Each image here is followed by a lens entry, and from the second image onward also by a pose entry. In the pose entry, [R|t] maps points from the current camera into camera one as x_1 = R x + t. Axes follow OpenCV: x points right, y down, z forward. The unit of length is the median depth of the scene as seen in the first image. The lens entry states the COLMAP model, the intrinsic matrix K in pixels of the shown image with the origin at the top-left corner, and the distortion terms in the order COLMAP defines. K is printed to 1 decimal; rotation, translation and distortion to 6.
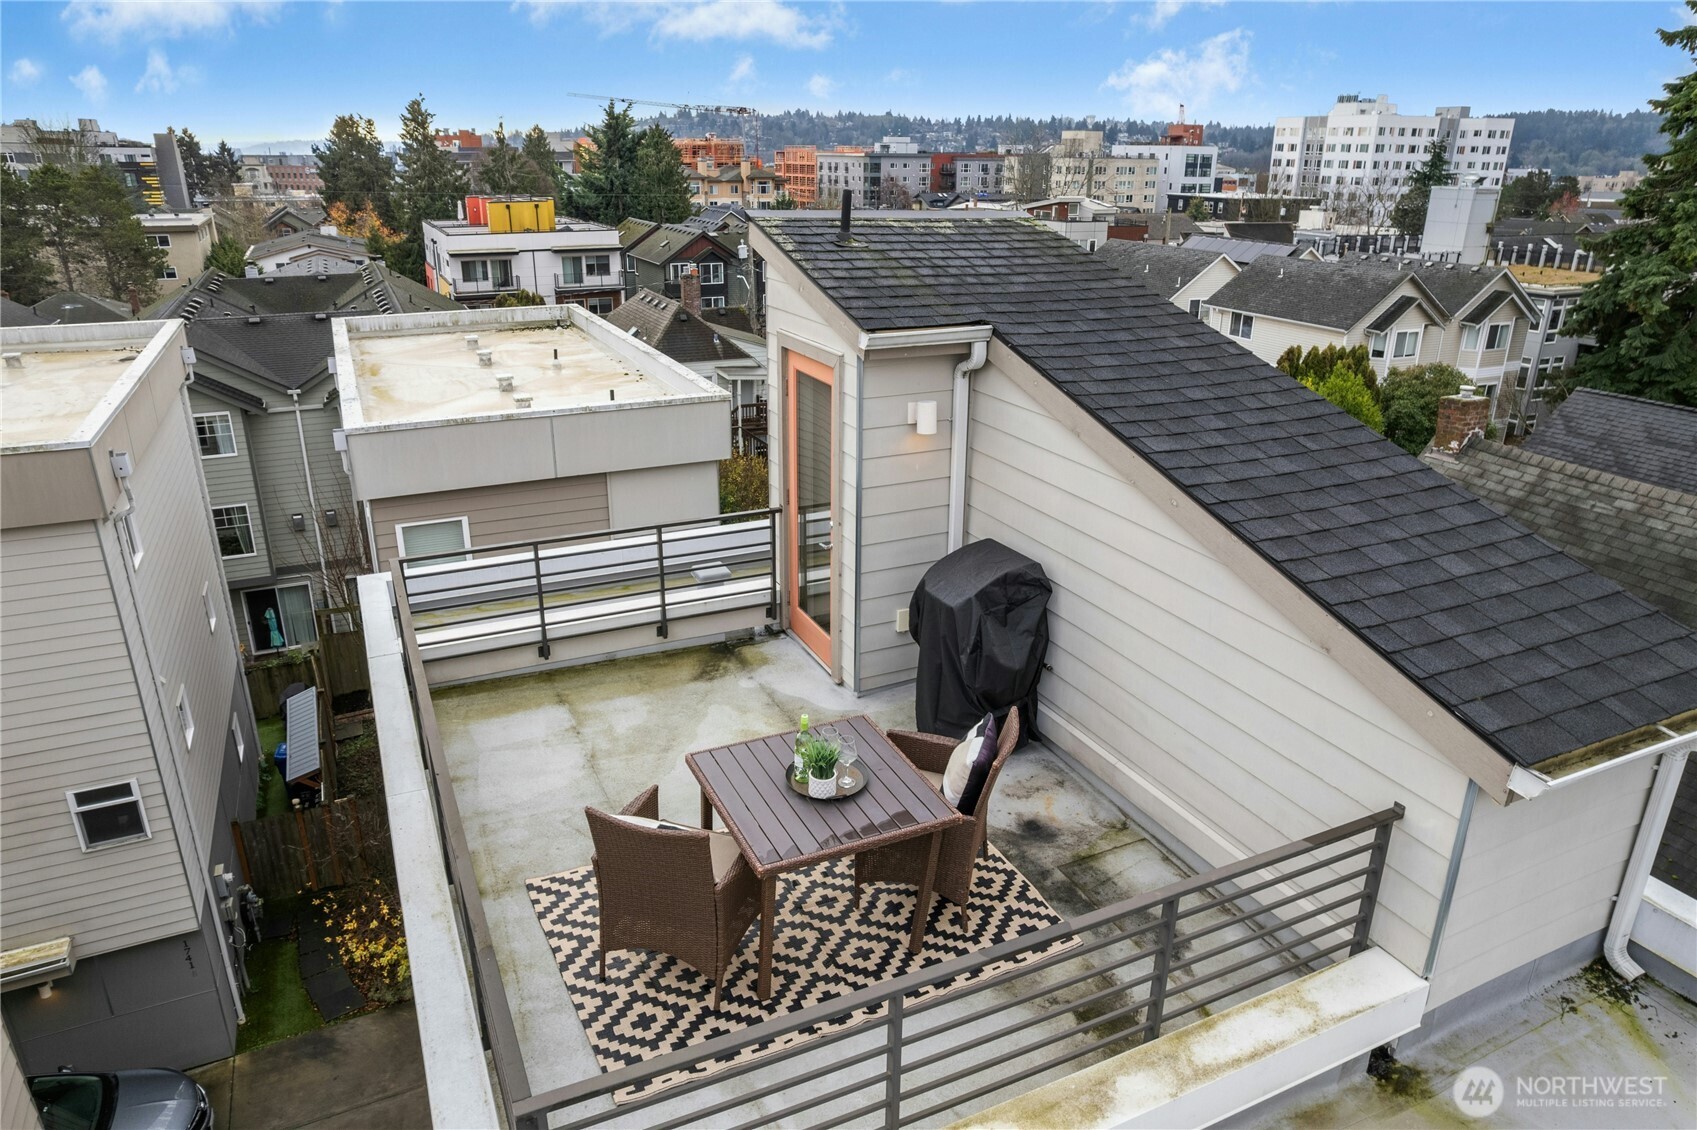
lens RADIAL K [[1078.5, 0, 848.5], [0, 1078.5, 565.0], [0, 0, 1]] dist [-0.073416, 0.064606]
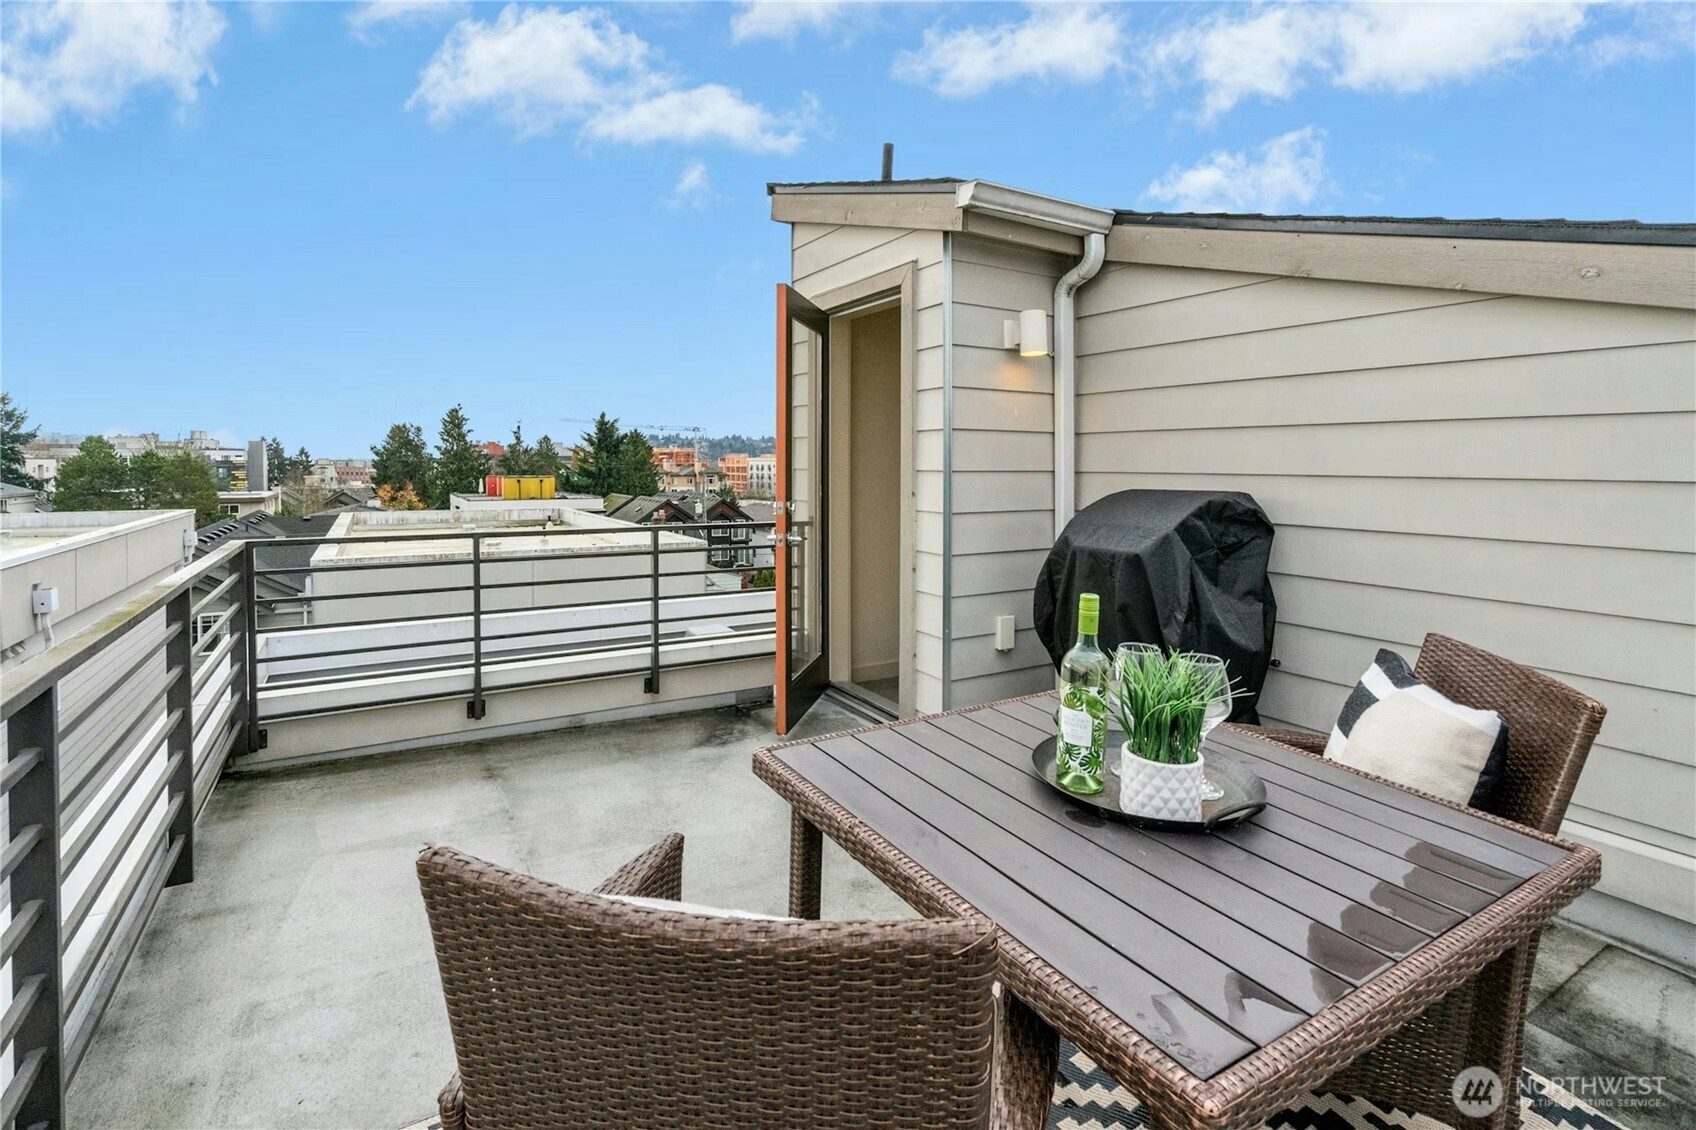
lens RADIAL K [[803.5, 0, 842.3], [0, 803.5, 482.1], [0, 0, 1]] dist [-0.001734, 0.000368]
pose [[0.996120, -0.011183, 0.087296, -0.091307], [0.039309, 0.943994, -0.327613, 0.115255], [-0.078743, 0.329773, 0.940771, 0.435844]]
